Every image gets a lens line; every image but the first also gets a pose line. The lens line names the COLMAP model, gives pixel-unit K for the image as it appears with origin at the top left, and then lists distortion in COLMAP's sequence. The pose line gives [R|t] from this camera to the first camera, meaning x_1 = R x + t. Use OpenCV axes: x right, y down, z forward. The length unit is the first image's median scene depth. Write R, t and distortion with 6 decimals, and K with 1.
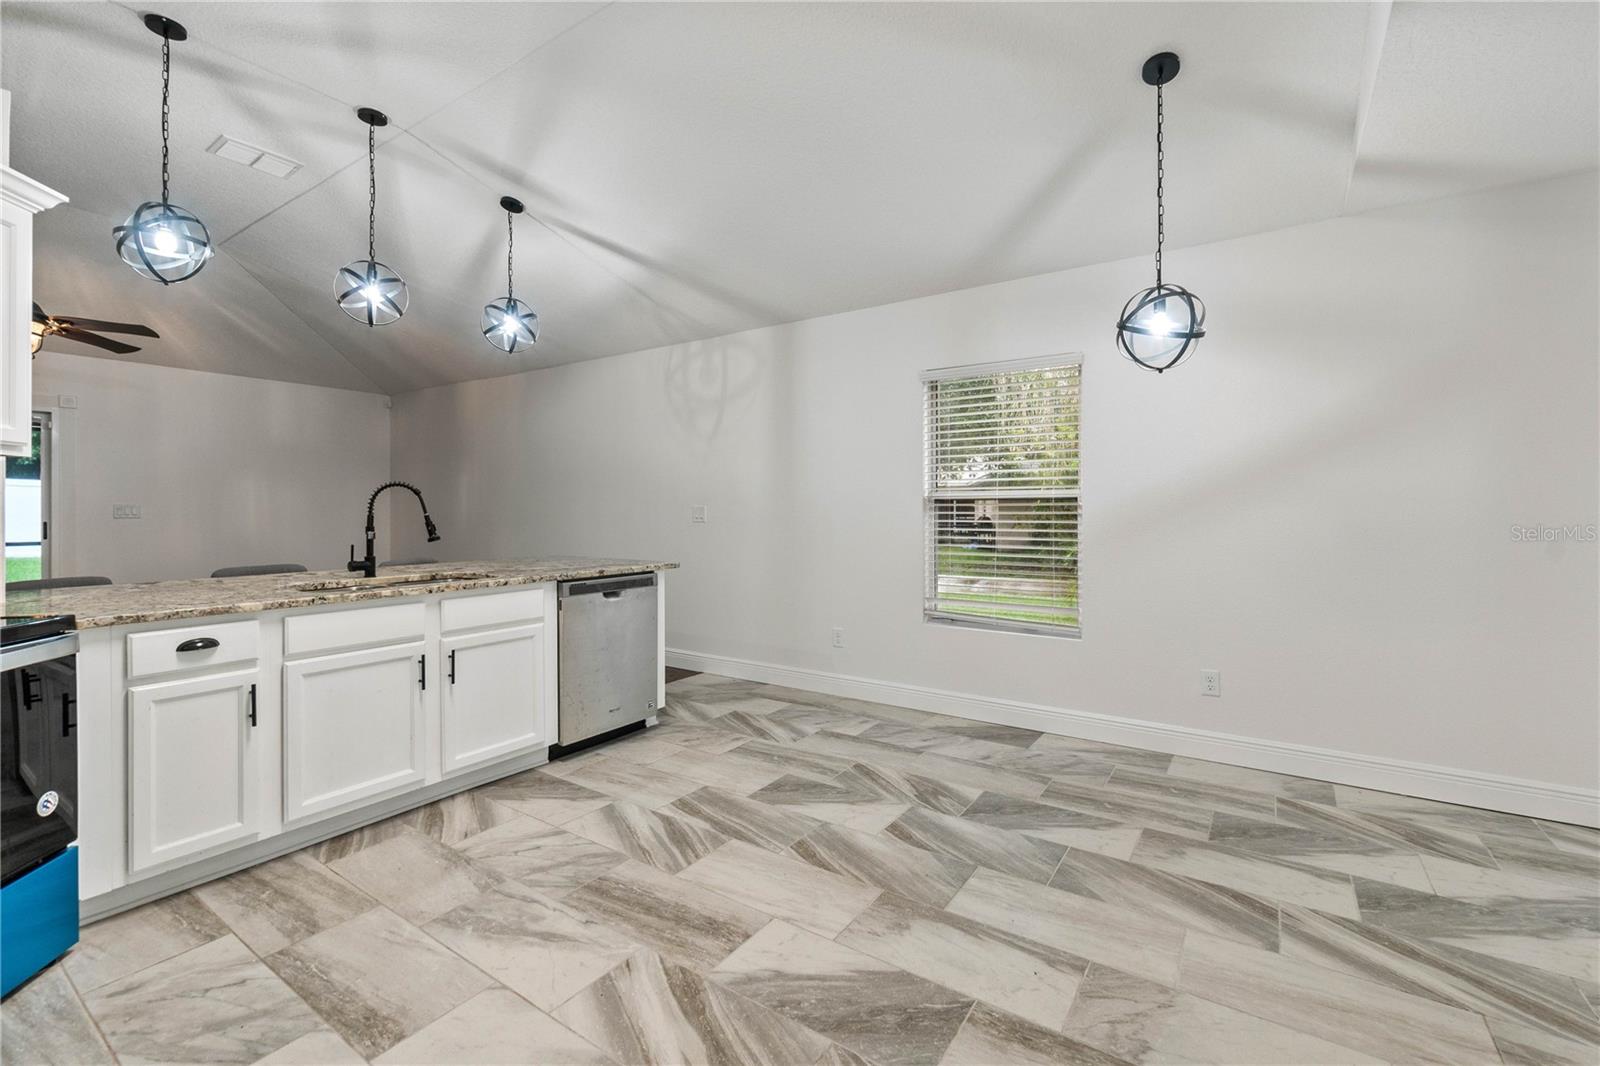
lens RADIAL K [[687.3, 0, 803.5], [0, 687.3, 506.6], [0, 0, 1]] dist [-0.006154, 0.003158]
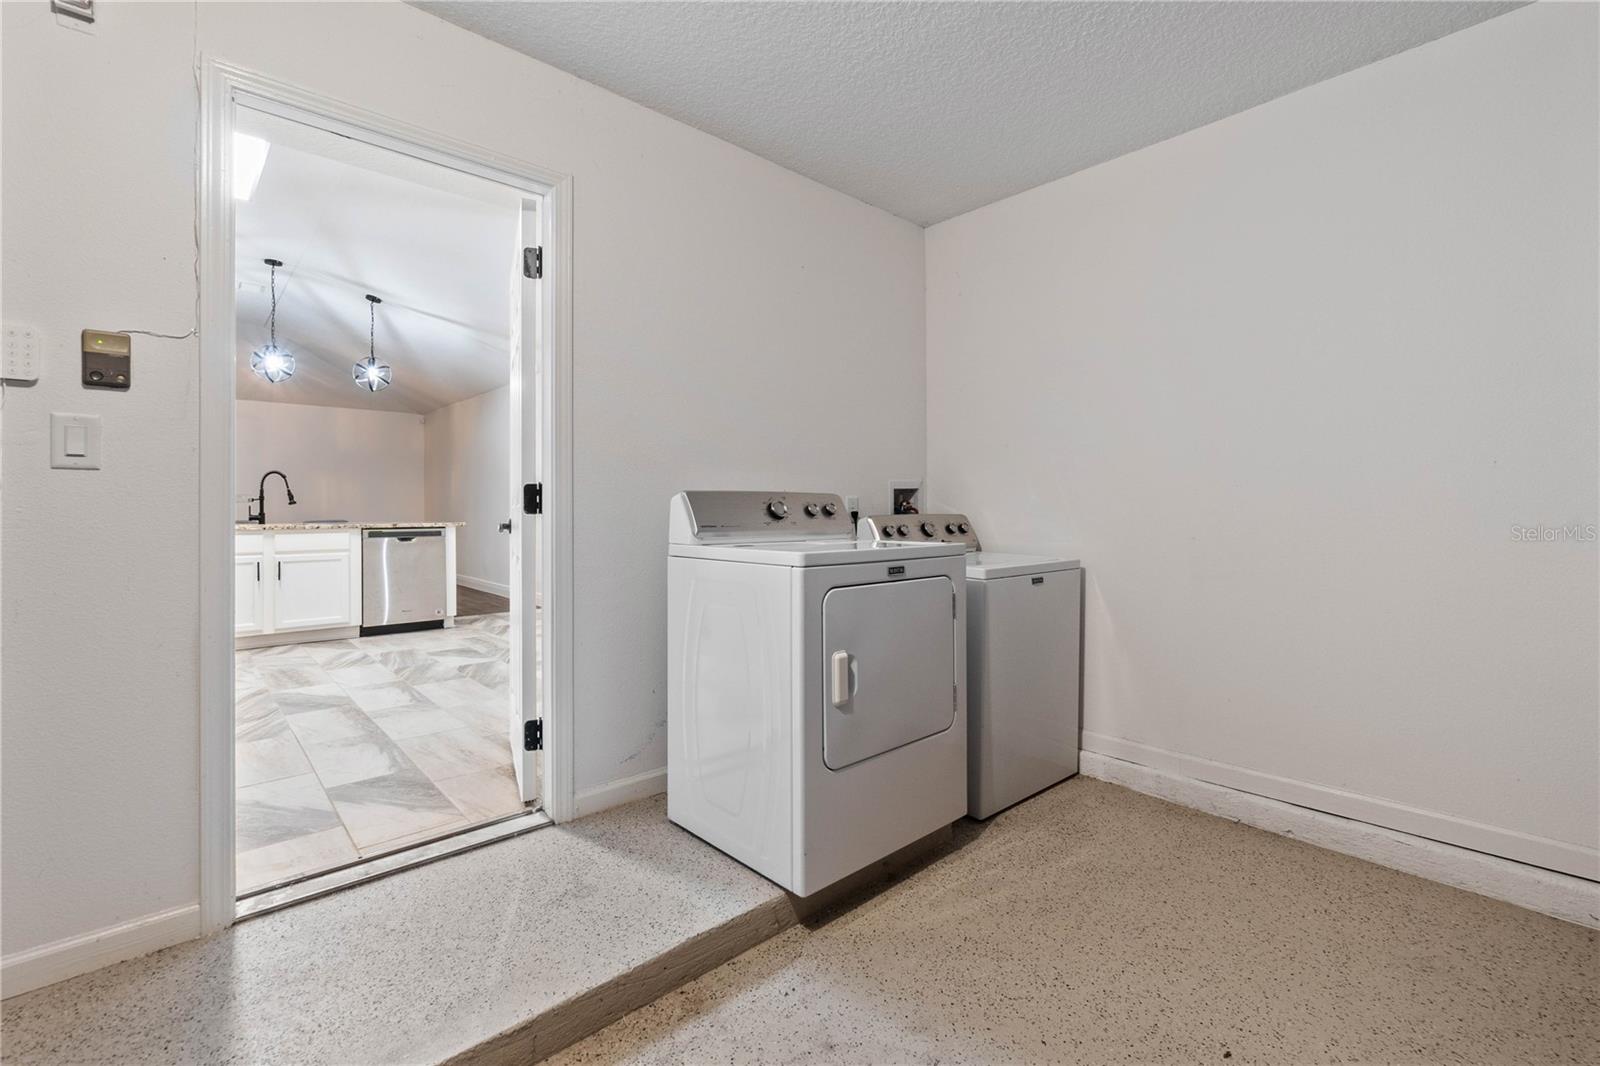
lens RADIAL K [[687.3, 0, 805.8], [0, 687.3, 509.5], [0, 0, 1]] dist [-0.006154, 0.003158]
pose [[0.973556, 0.001647, -0.228444, 1.273537], [-0.000473, 0.999986, 0.005196, 0.059759], [0.228449, -0.004950, 0.973543, -0.458038]]
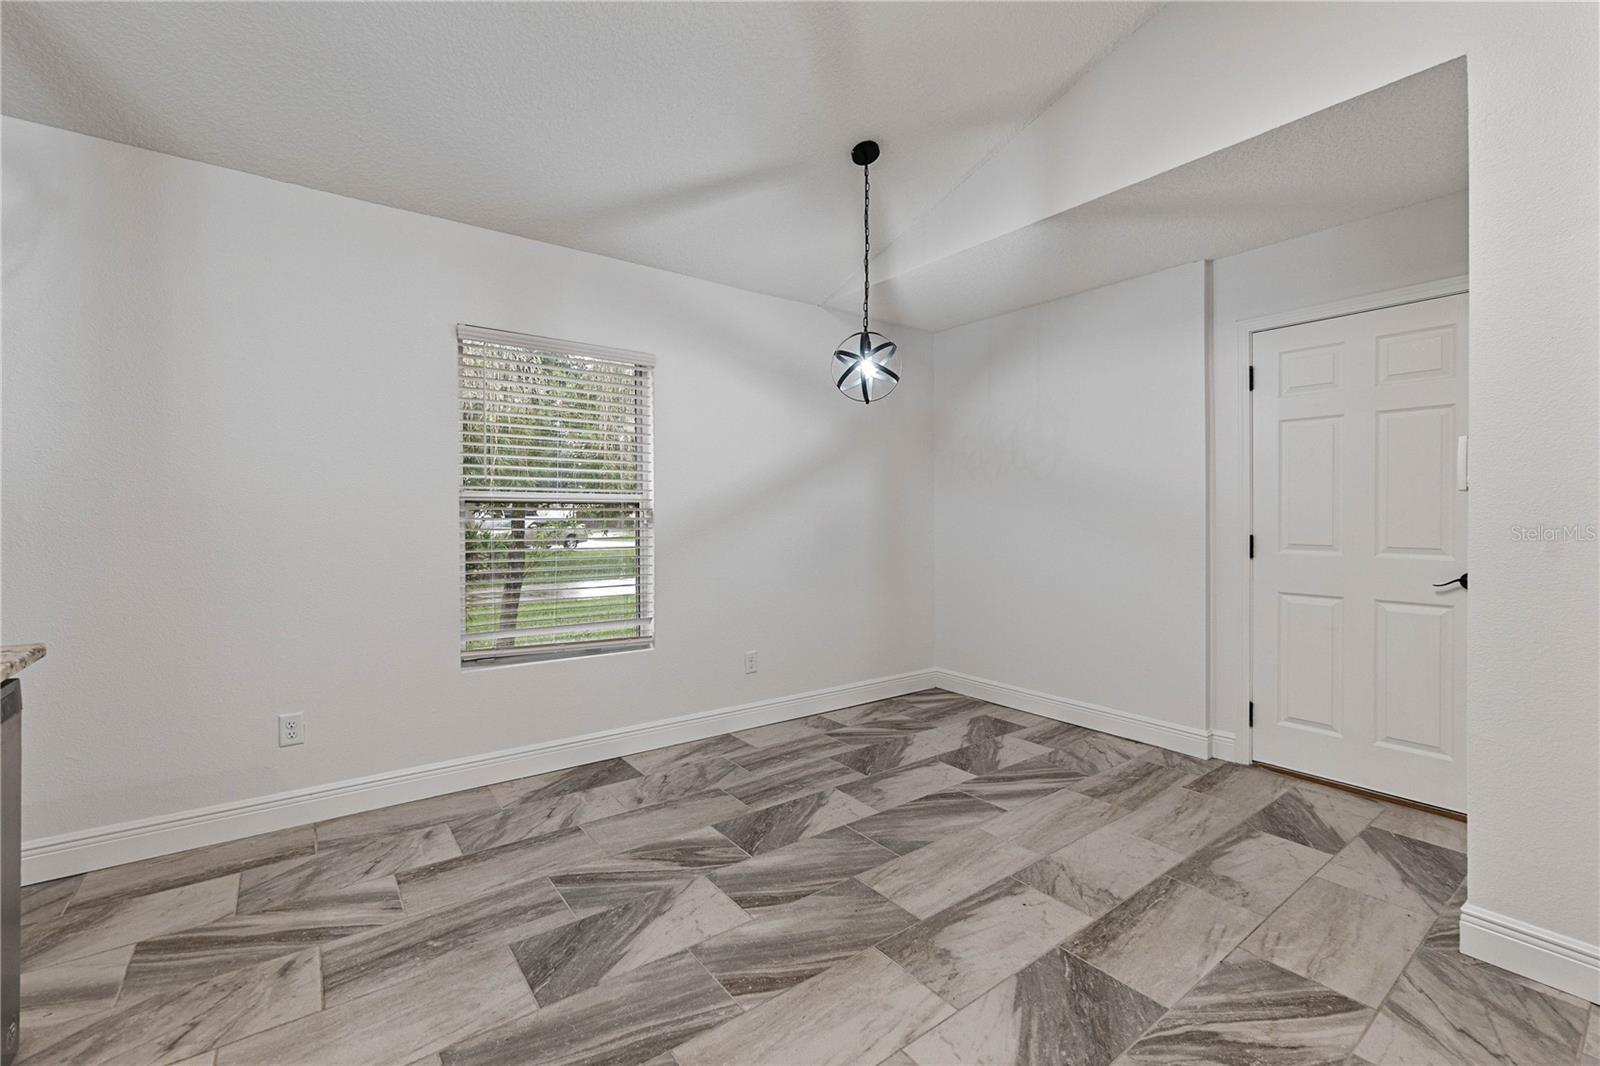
lens RADIAL K [[687.3, 0, 804.5], [0, 687.3, 509.9], [0, 0, 1]] dist [-0.006154, 0.003158]
pose [[0.323798, 0.009463, 0.946079, -0.585074], [-0.007481, 0.999944, -0.007442, 0.004707], [-0.946097, -0.004668, 0.323851, 0.625084]]
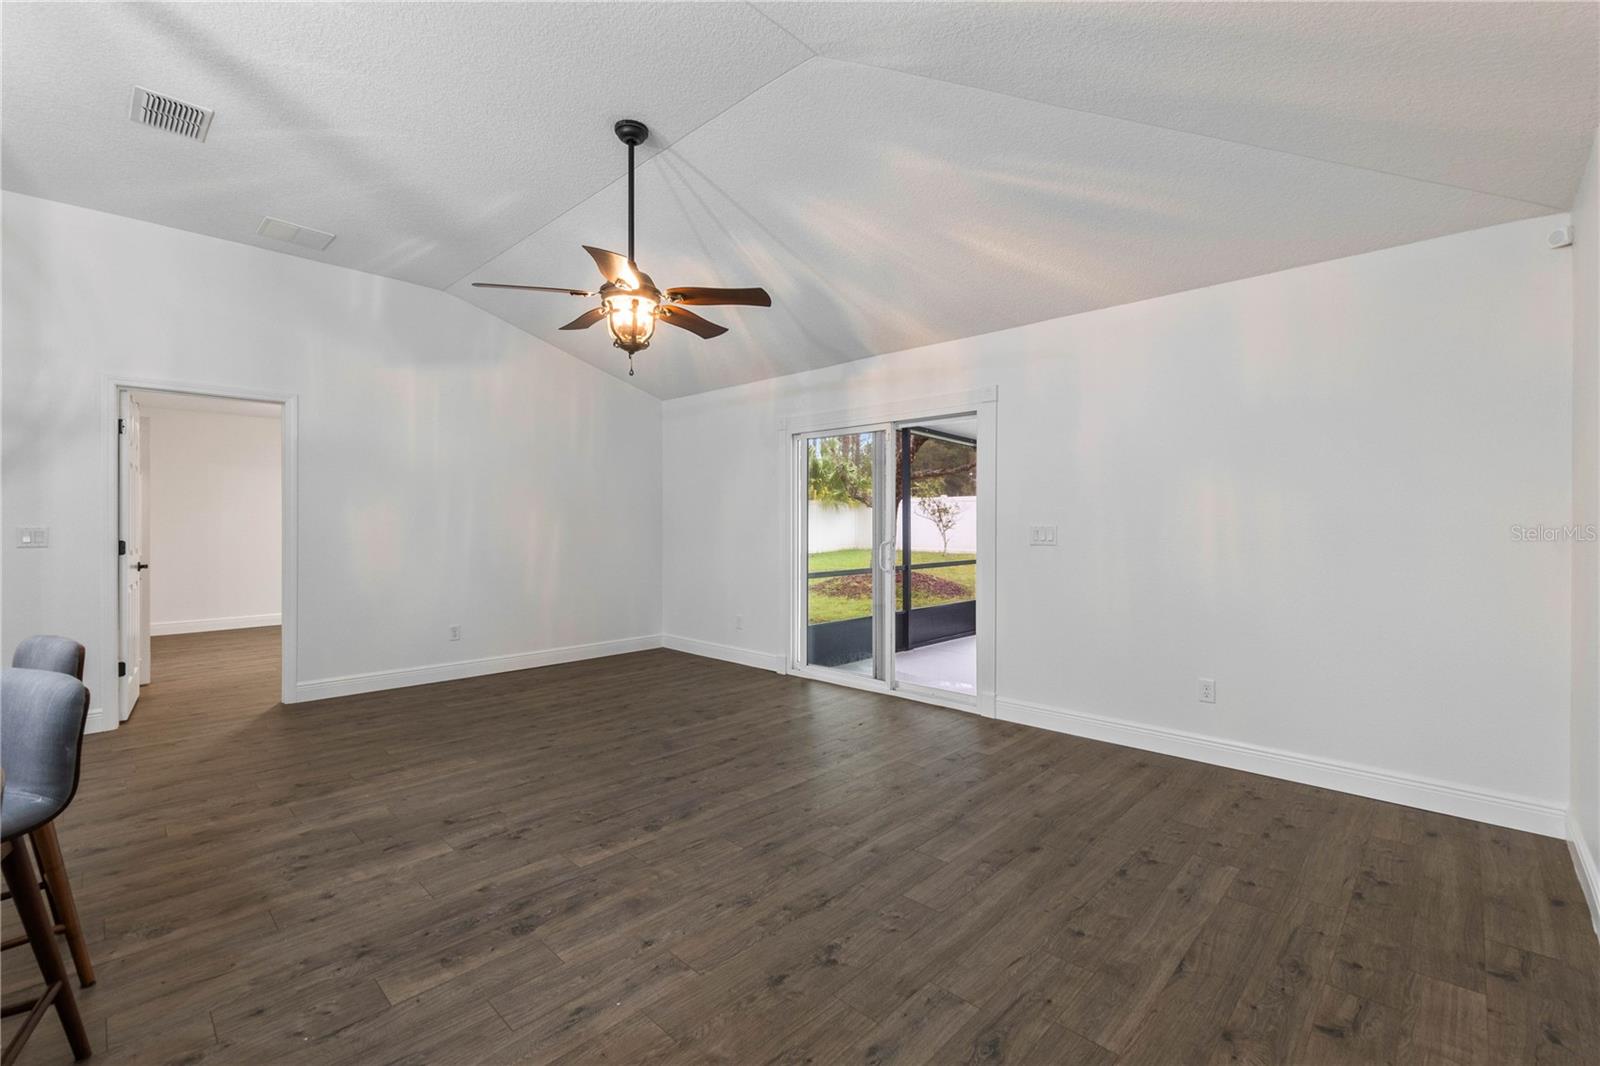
lens RADIAL K [[687.3, 0, 801.6], [0, 687.3, 528.2], [0, 0, 1]] dist [-0.006154, 0.003158]
pose [[-0.174579, 0.004828, -0.984631, -0.534437], [0.000403, 0.999988, 0.004832, -0.007483], [0.984643, 0.000446, -0.174579, 1.880060]]
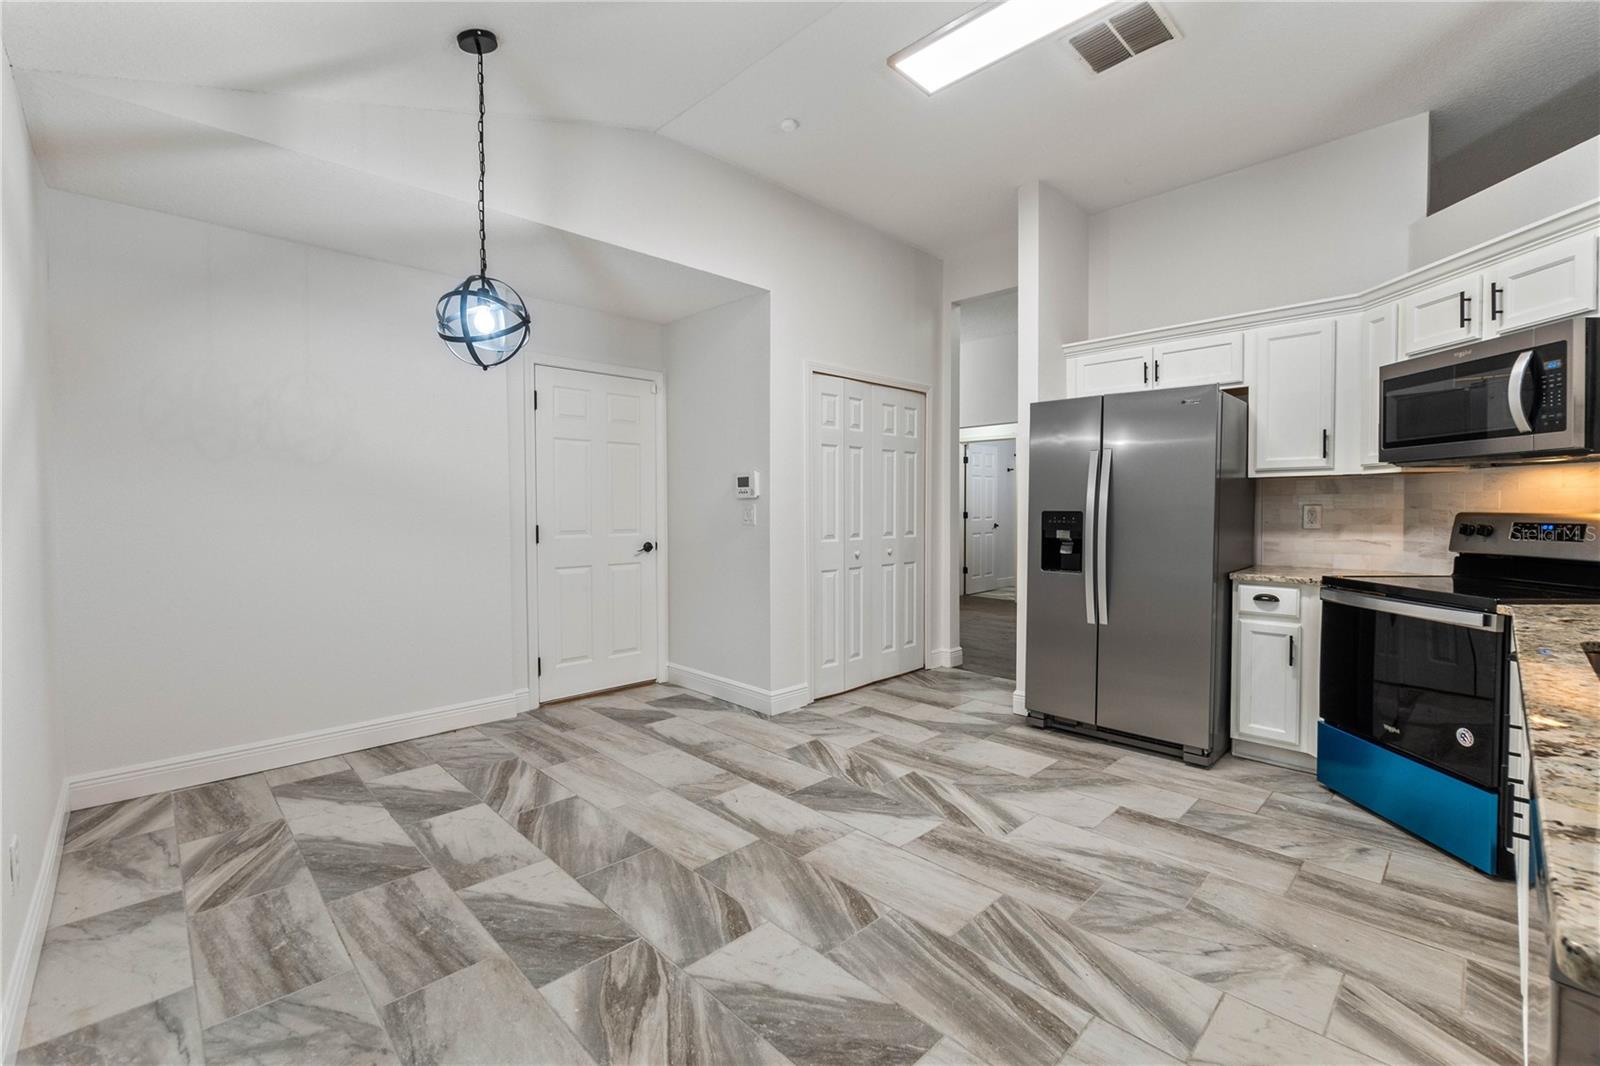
lens RADIAL K [[687.3, 0, 805.4], [0, 687.3, 520.9], [0, 0, 1]] dist [-0.006154, 0.003158]
pose [[-0.980381, -0.000551, 0.197111, -0.086042], [0.003116, 0.999828, 0.018292, -0.002411], [-0.197087, 0.018548, -0.980211, 1.614689]]
